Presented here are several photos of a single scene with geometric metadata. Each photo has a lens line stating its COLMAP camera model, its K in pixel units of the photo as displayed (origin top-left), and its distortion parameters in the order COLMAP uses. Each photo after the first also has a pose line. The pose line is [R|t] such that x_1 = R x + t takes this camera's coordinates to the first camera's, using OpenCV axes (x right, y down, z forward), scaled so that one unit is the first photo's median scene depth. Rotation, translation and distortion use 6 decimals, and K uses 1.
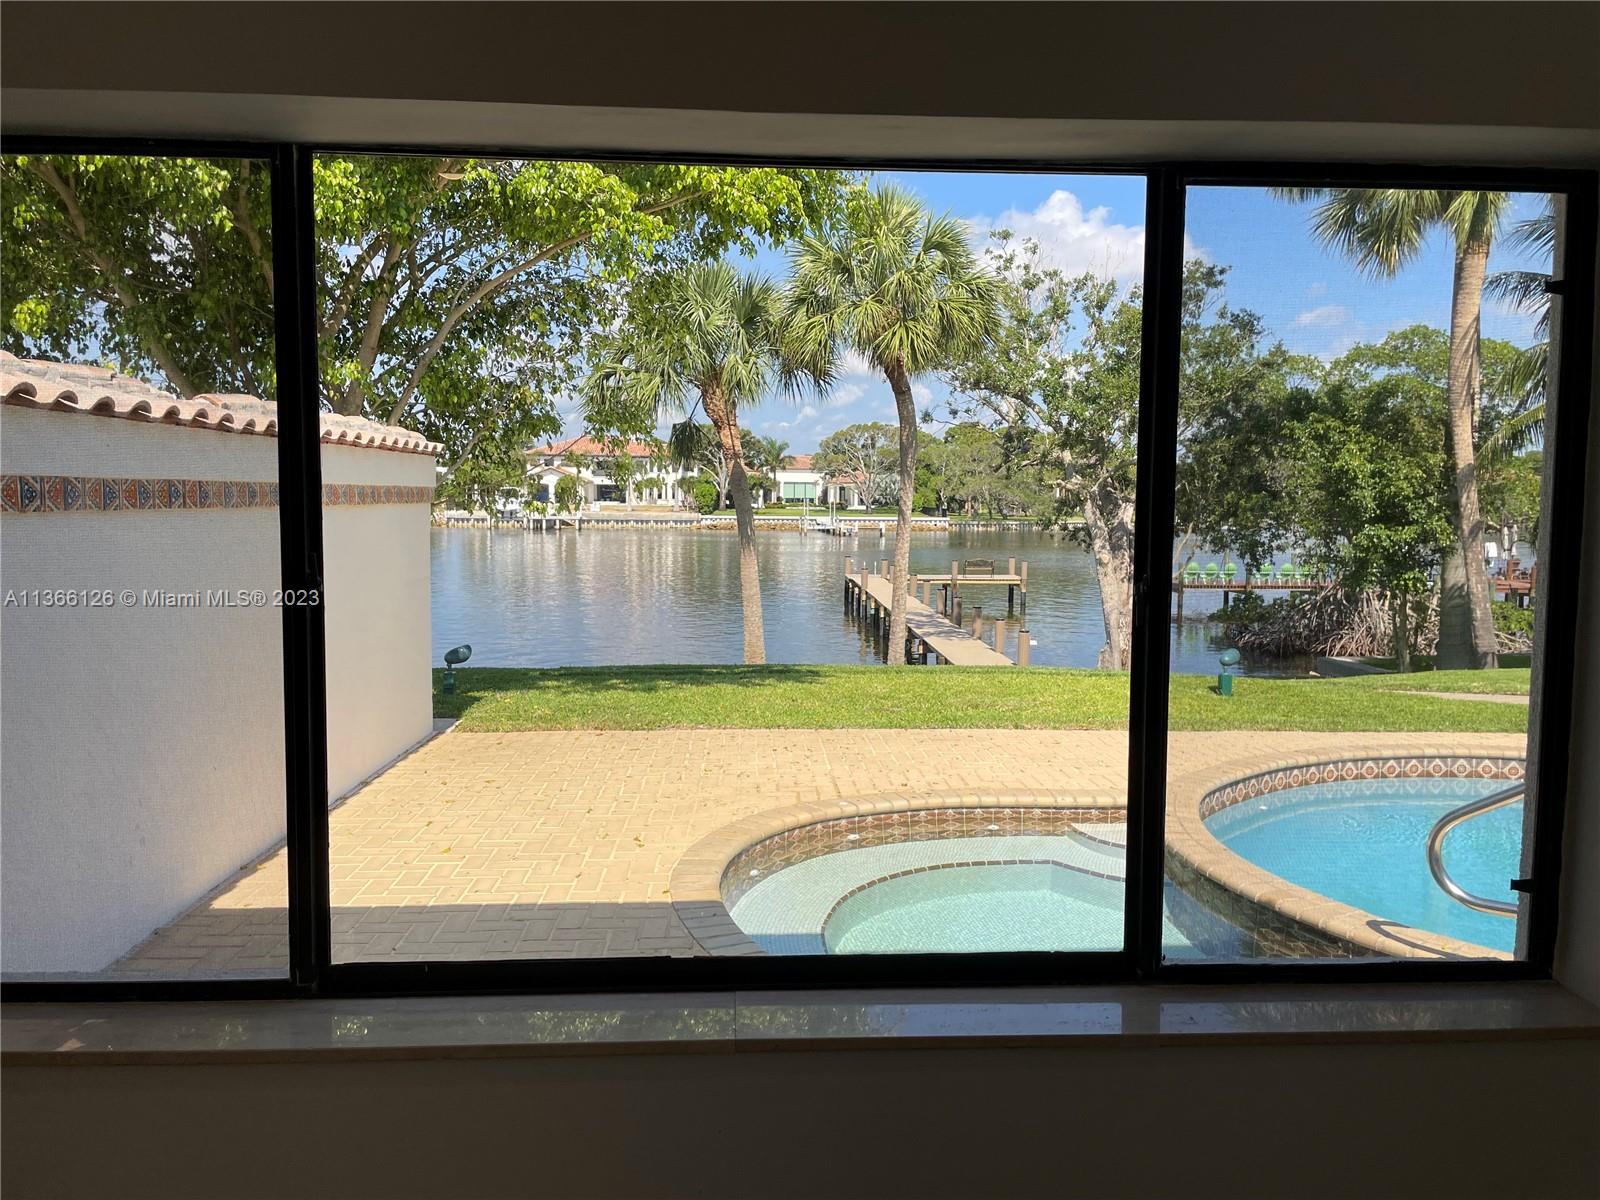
lens RADIAL K [[1218.1, 0, 800.0], [0, 1218.1, 600.0], [0, 0, 1]] dist [0.077346, -0.092691]
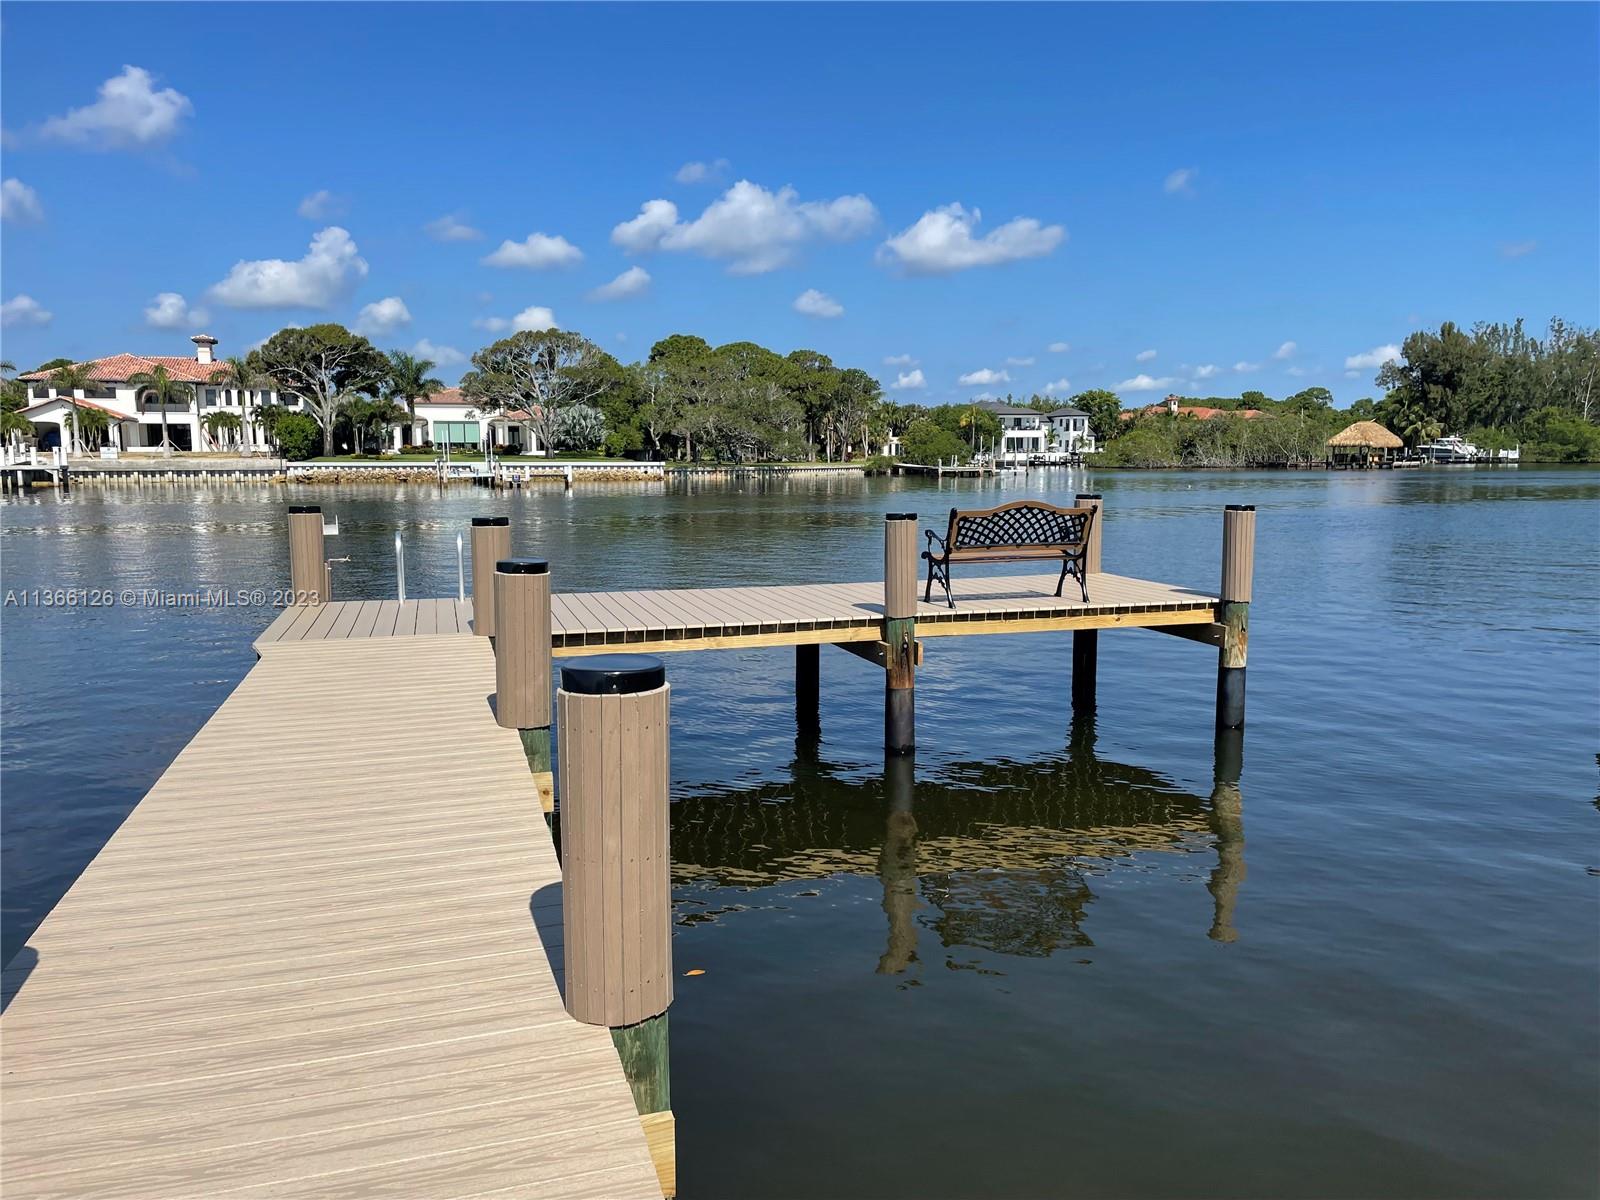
lens RADIAL K [[1218.1, 0, 800.0], [0, 1218.1, 600.0], [0, 0, 1]] dist [0.077346, -0.092691]
pose [[0.970382, -0.040952, 0.238080, 0.119696], [0.033566, 0.998824, 0.034996, -0.041543], [-0.239234, -0.025968, 0.970615, 1.306786]]
